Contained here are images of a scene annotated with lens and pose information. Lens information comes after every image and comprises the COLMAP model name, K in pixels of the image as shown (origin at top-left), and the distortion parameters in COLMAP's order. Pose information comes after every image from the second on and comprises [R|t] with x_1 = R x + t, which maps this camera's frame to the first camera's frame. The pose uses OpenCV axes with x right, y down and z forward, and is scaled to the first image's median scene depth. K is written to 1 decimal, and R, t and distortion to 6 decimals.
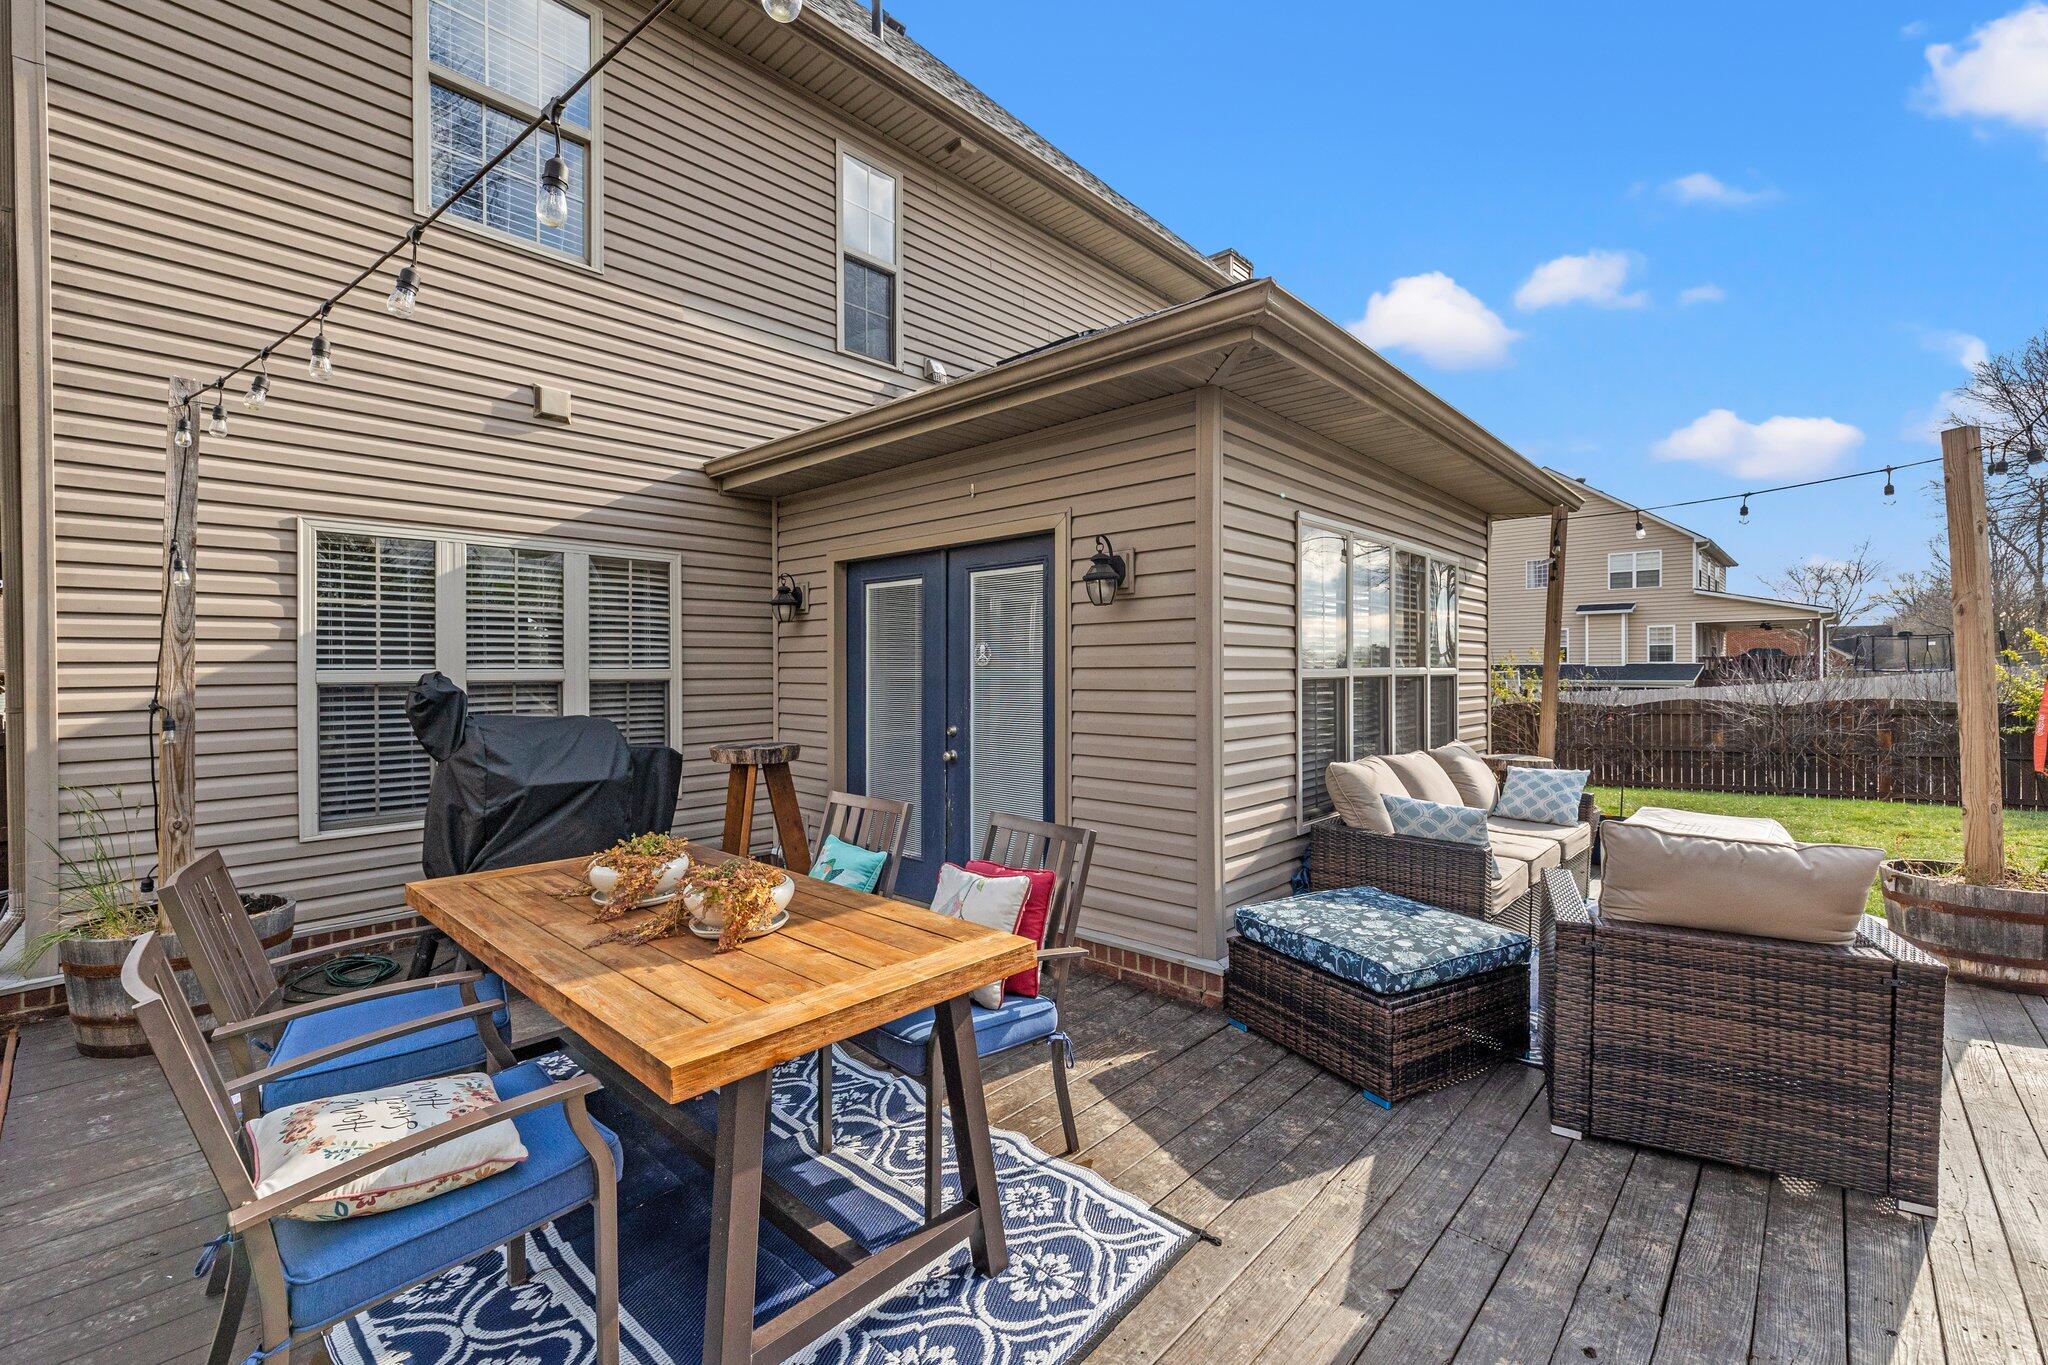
lens RADIAL K [[860.5, 0, 1021.0], [0, 860.5, 676.8], [0, 0, 1]] dist [0.001204, 0.000253]
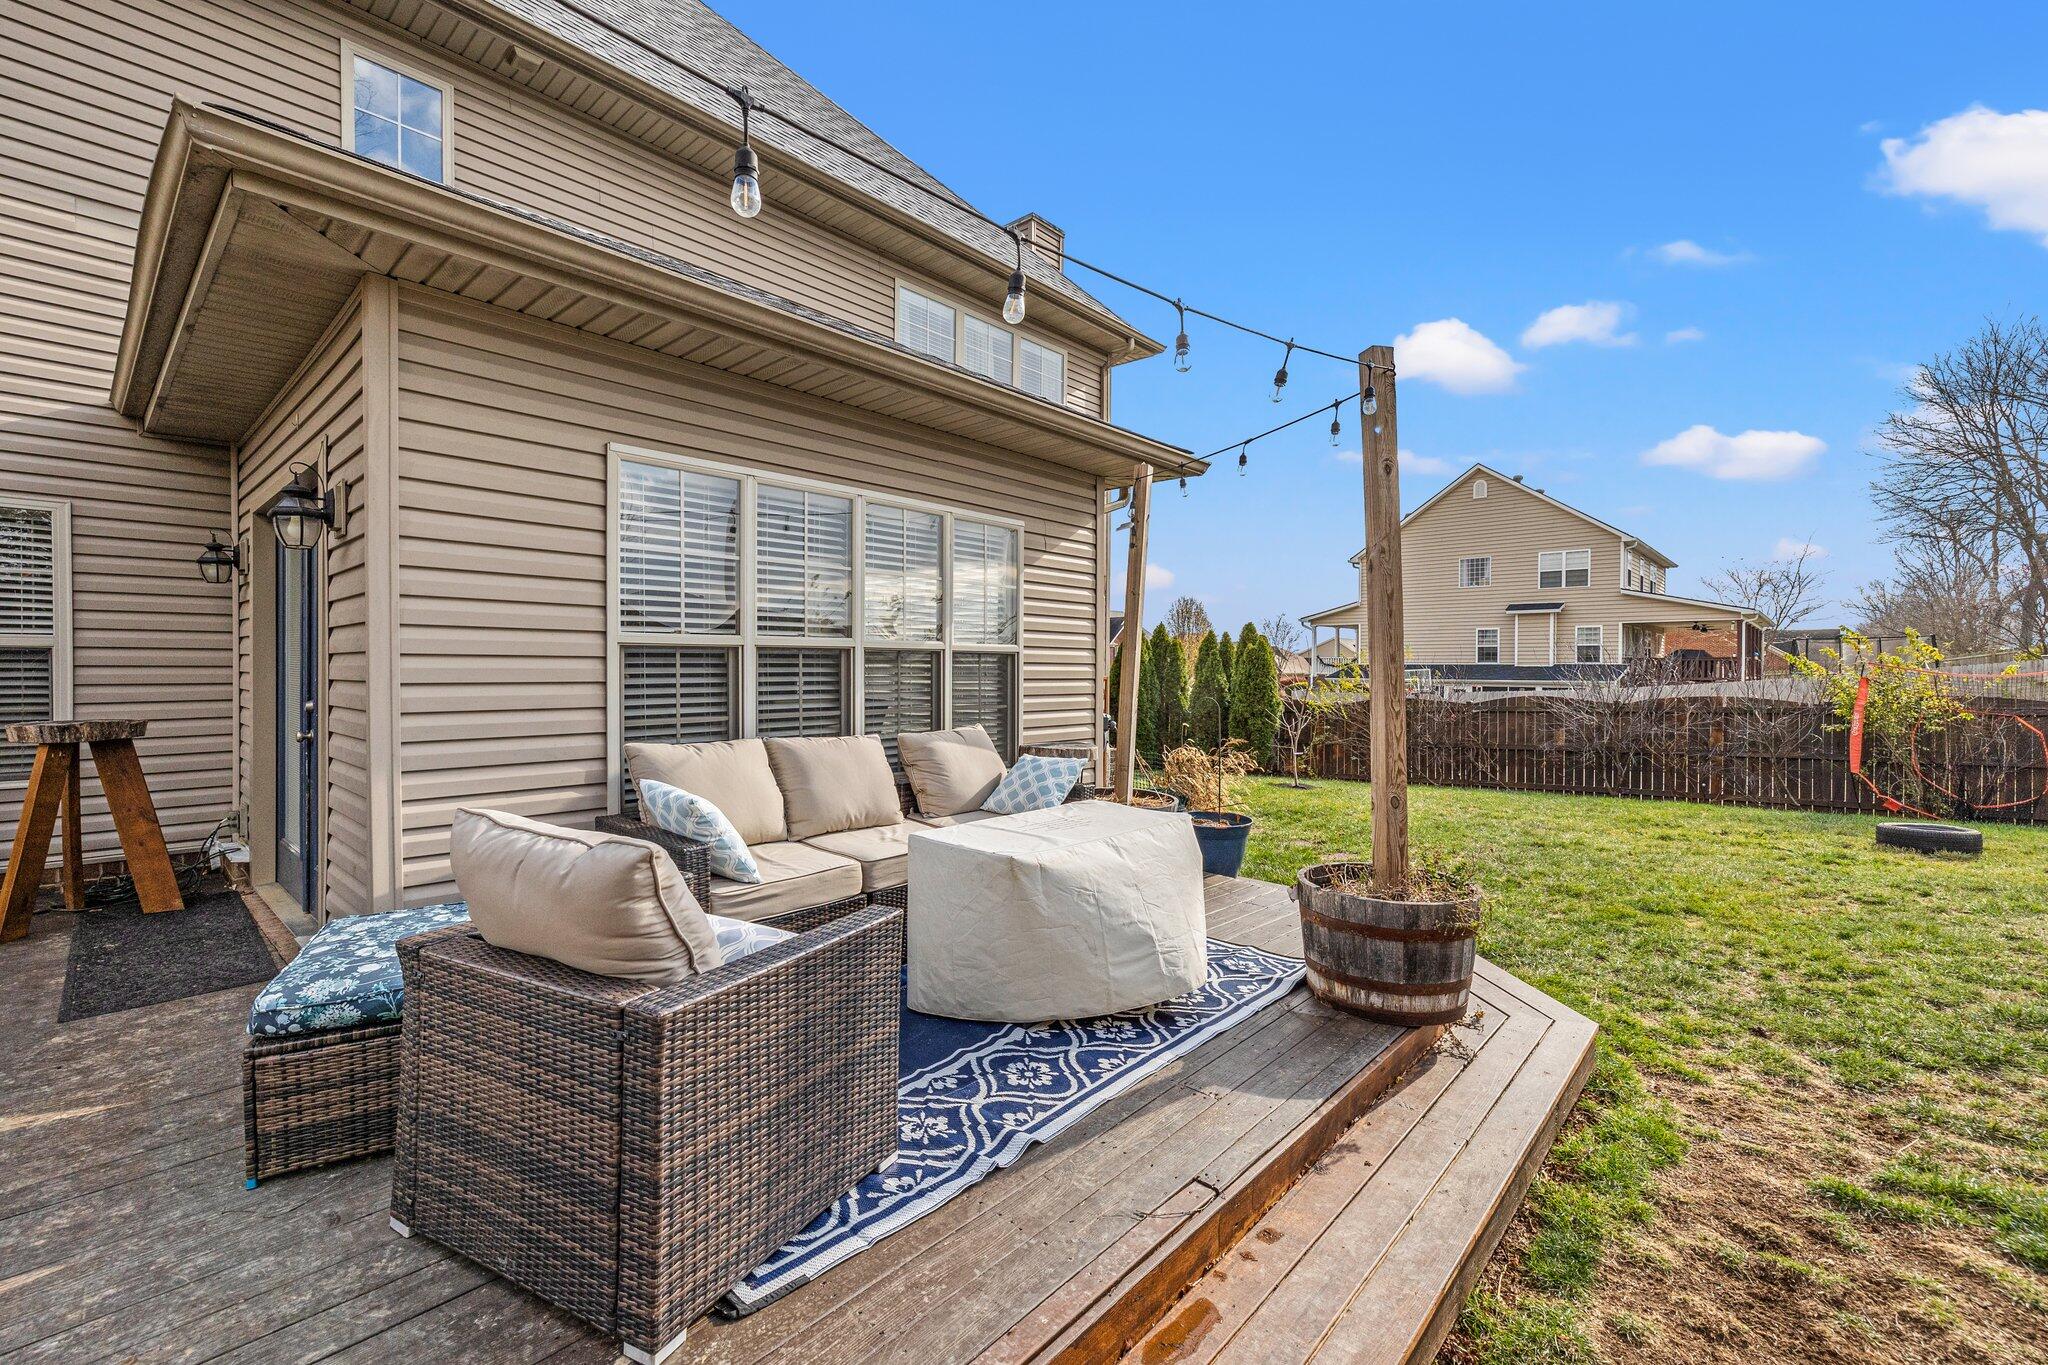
lens RADIAL K [[863.8, 0, 1024.0], [0, 863.8, 682.5], [0, 0, 1]] dist [0.000262, -0.000014]
pose [[0.999873, 0.008193, 0.013687, 0.446330], [-0.008297, 0.999937, 0.007601, 0.019190], [-0.013624, -0.007714, 0.999877, 0.096933]]
